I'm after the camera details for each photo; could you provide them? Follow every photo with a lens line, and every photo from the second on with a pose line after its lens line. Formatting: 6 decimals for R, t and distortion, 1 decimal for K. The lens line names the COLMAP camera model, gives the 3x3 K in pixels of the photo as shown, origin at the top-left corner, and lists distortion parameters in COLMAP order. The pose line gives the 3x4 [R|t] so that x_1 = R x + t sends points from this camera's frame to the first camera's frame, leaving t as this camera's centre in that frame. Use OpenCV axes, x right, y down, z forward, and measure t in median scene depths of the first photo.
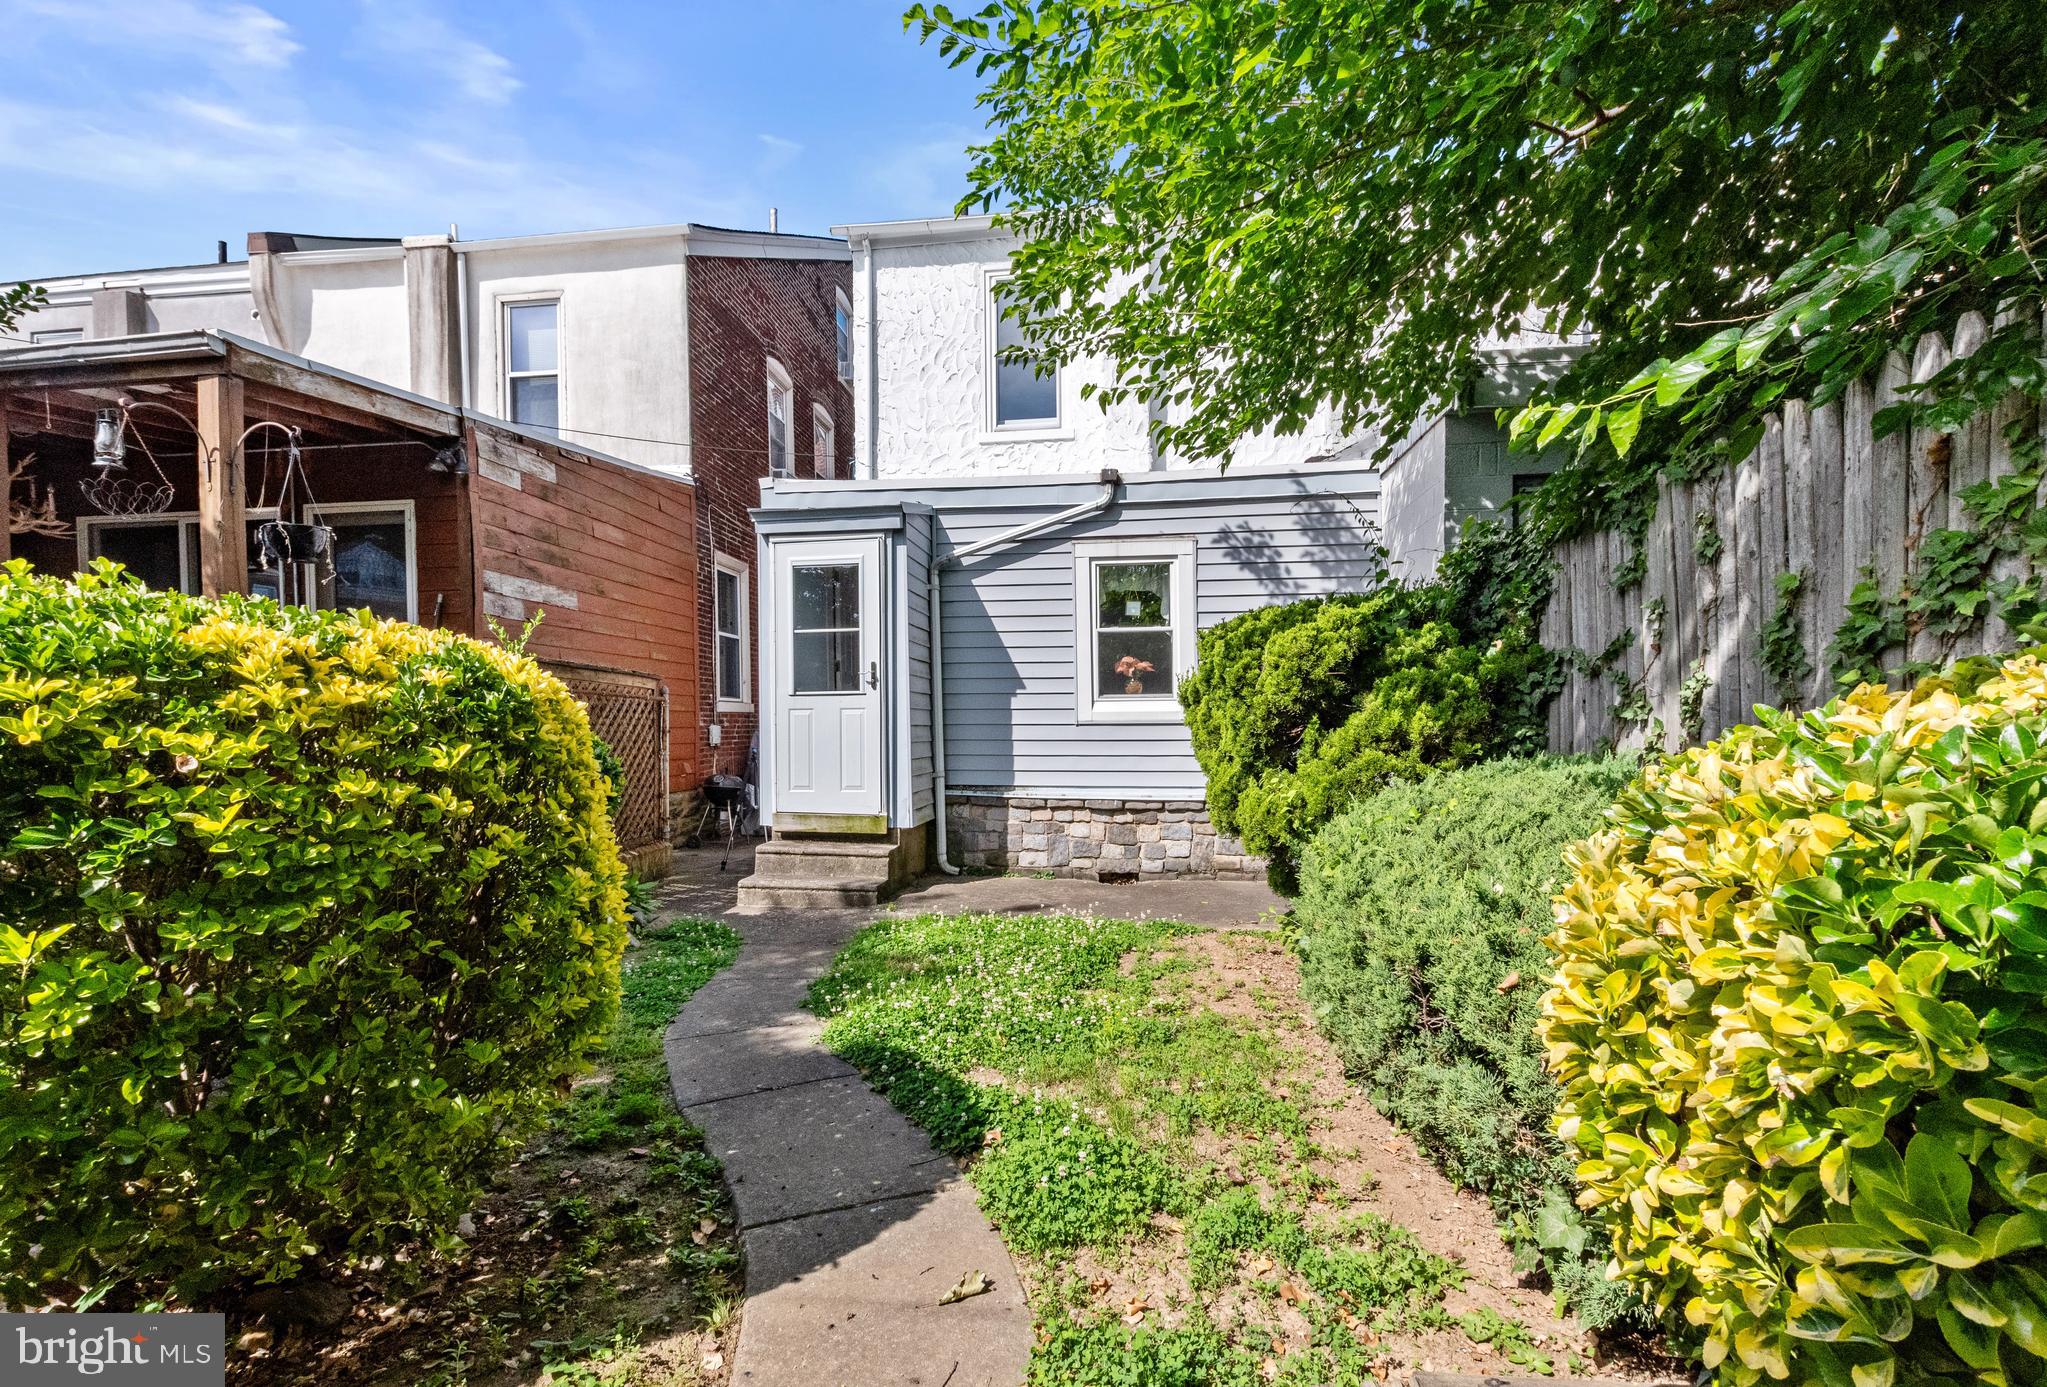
lens RADIAL K [[922.3, 0, 1021.8], [0, 922.3, 704.9], [0, 0, 1]] dist [0.000827, 0.000259]
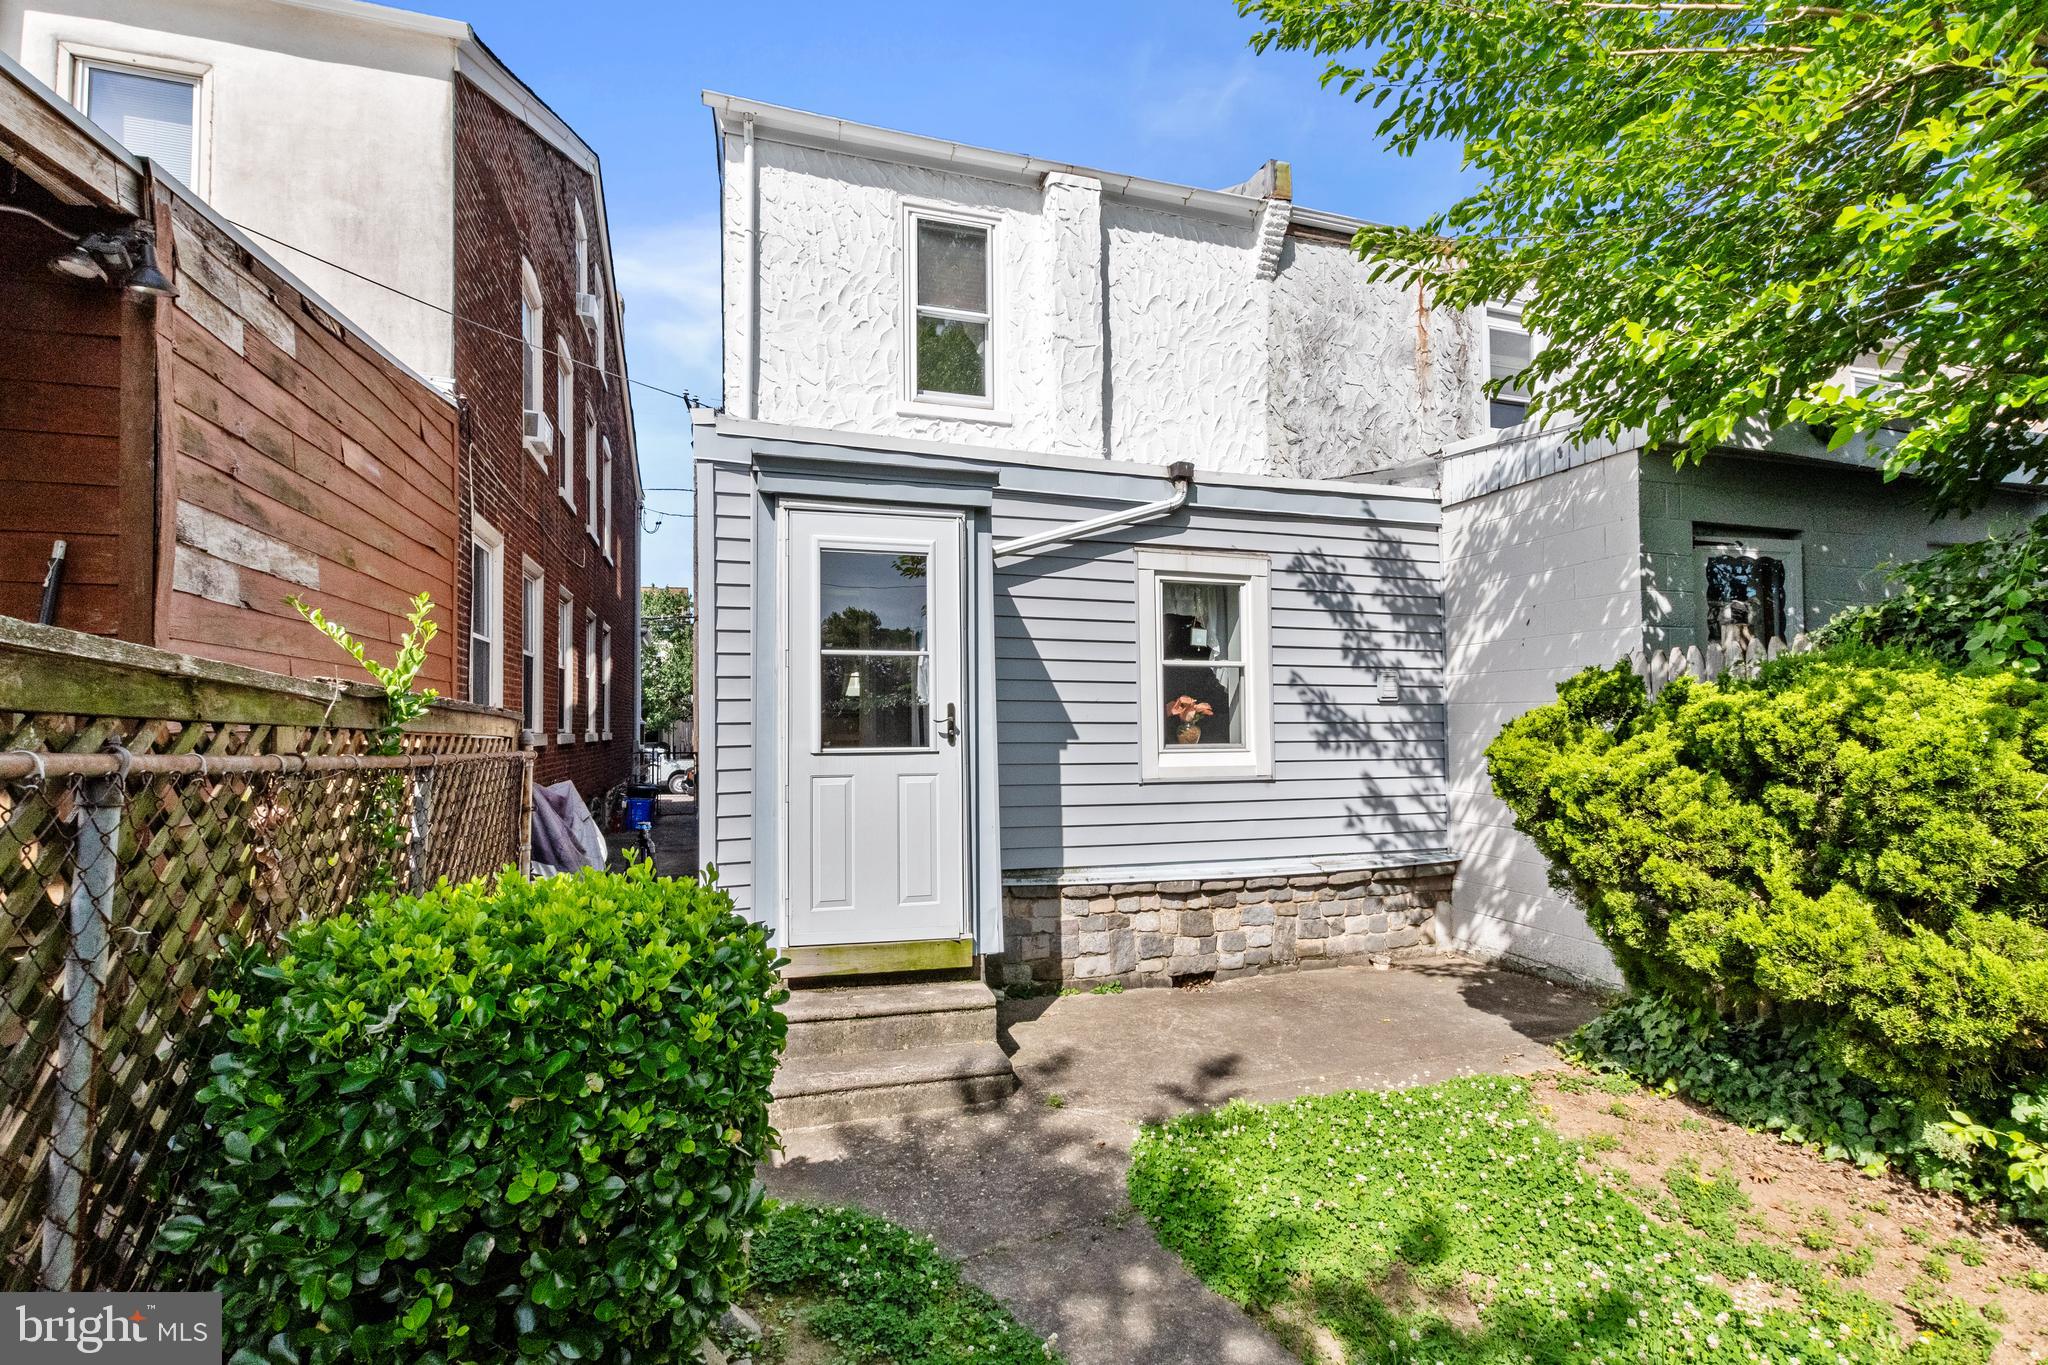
lens RADIAL K [[883.5, 0, 1026.6], [0, 883.5, 677.0], [0, 0, 1]] dist [-0.000512, -0.001550]
pose [[0.907541, 0.028389, 0.419003, -0.342273], [-0.011779, 0.999041, -0.042176, -0.035912], [-0.419799, 0.033341, 0.907005, 0.366050]]
